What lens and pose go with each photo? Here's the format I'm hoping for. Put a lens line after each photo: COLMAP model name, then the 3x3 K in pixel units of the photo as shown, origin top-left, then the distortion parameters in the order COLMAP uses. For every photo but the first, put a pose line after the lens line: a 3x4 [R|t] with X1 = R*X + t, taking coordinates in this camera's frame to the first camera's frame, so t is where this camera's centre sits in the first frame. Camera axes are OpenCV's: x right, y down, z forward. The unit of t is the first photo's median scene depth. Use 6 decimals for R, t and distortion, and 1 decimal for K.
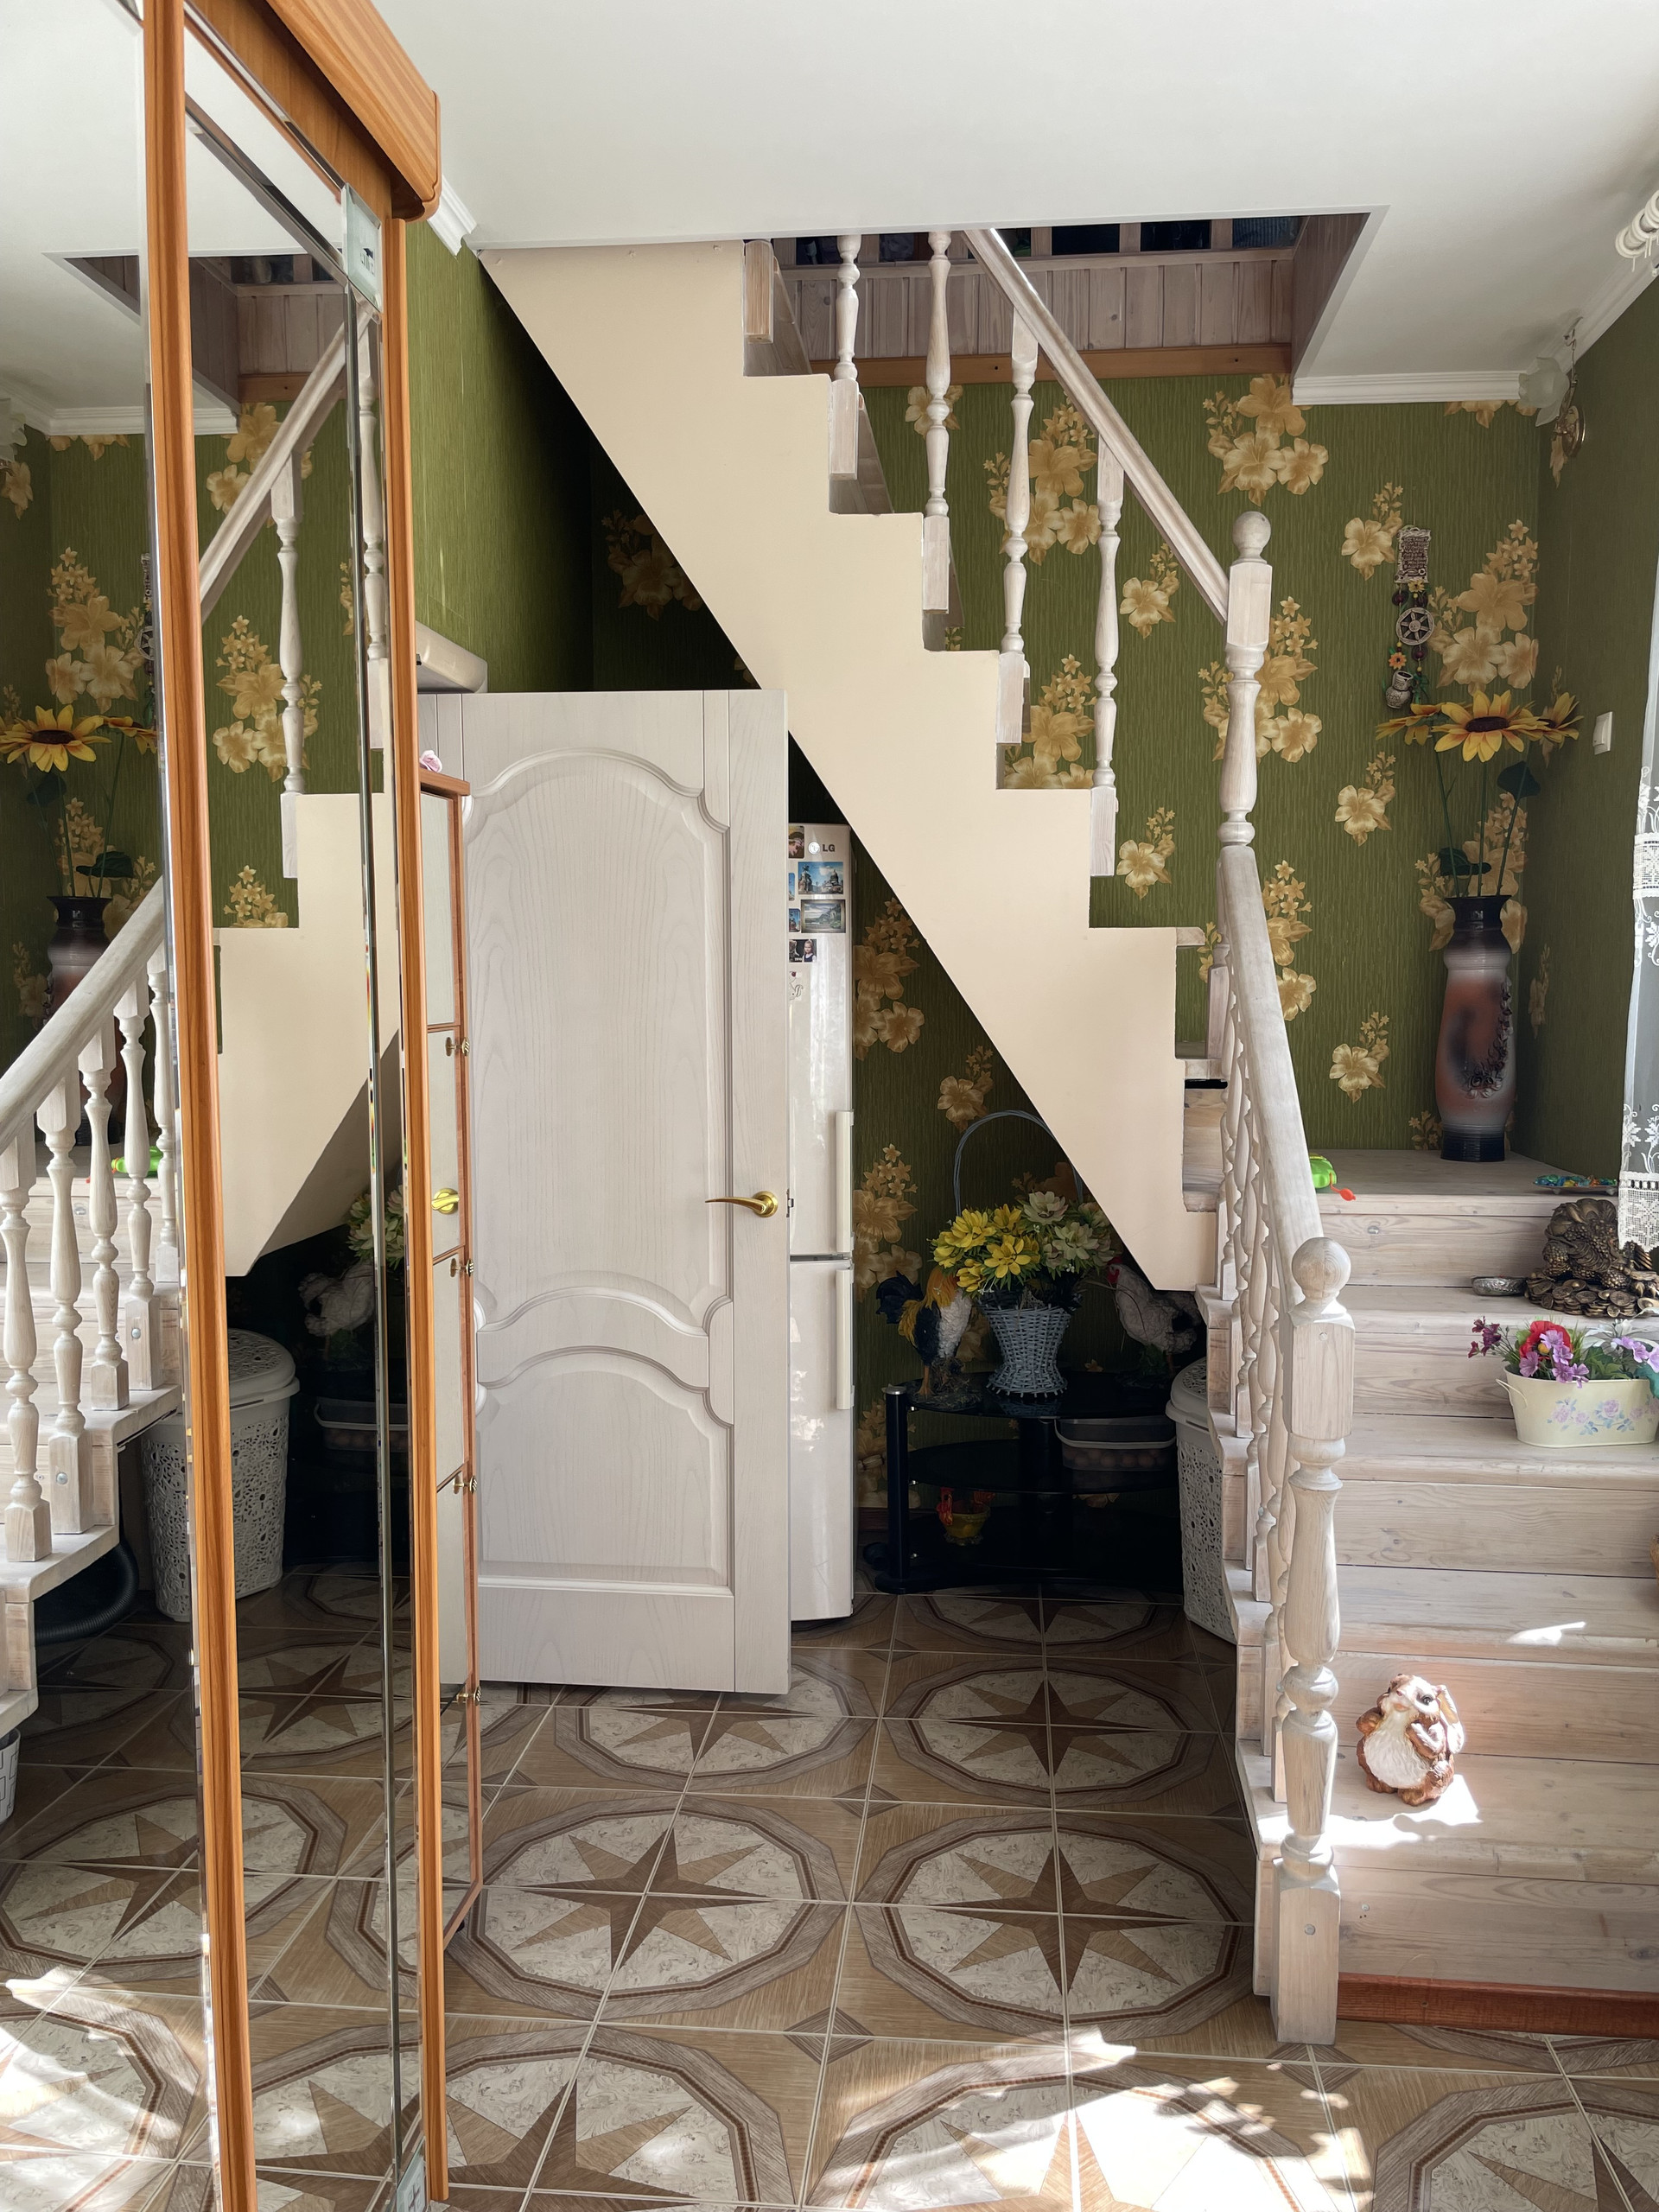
lens RADIAL K [[1660.3, 0, 833.1], [0, 1660.3, 1143.5], [0, 0, 1]] dist [0.082760, -0.103606]
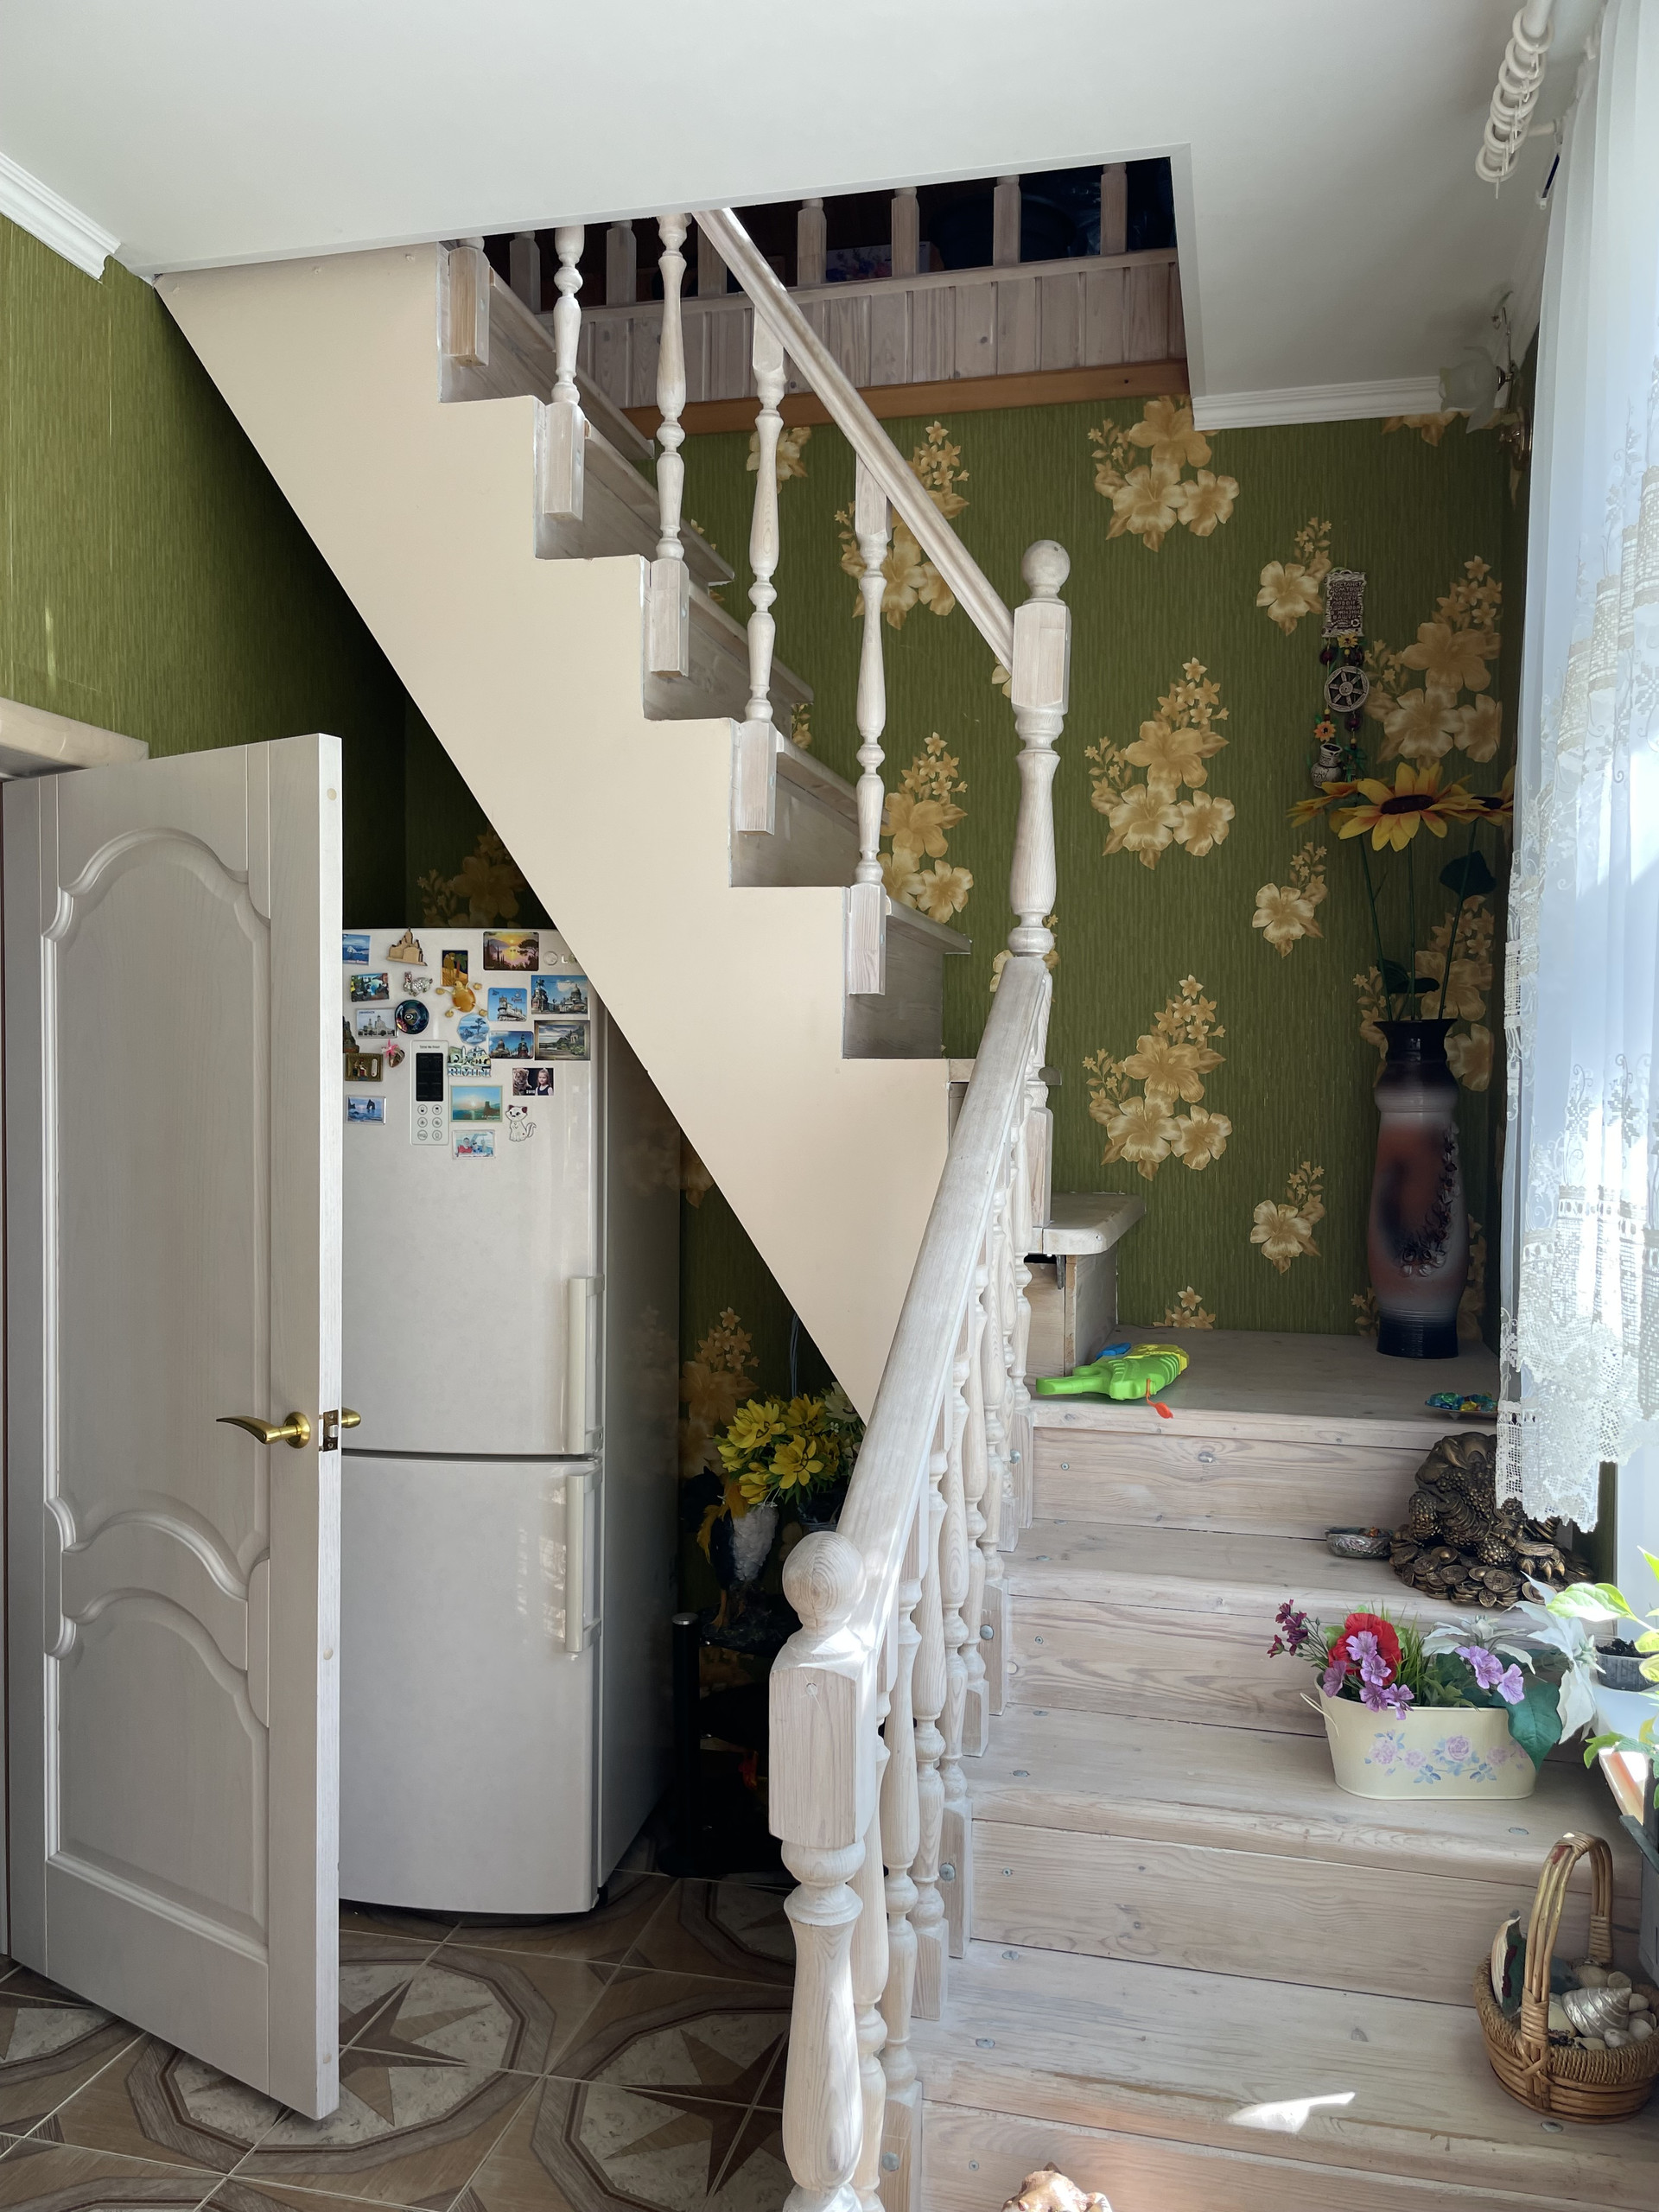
lens RADIAL K [[1660.3, 0, 833.1], [0, 1660.3, 1143.5], [0, 0, 1]] dist [0.082760, -0.103606]
pose [[0.990701, 0.013152, -0.135418, 0.230110], [-0.022028, 0.997690, -0.064255, -0.034118], [0.134260, 0.066640, 0.988703, 0.195889]]
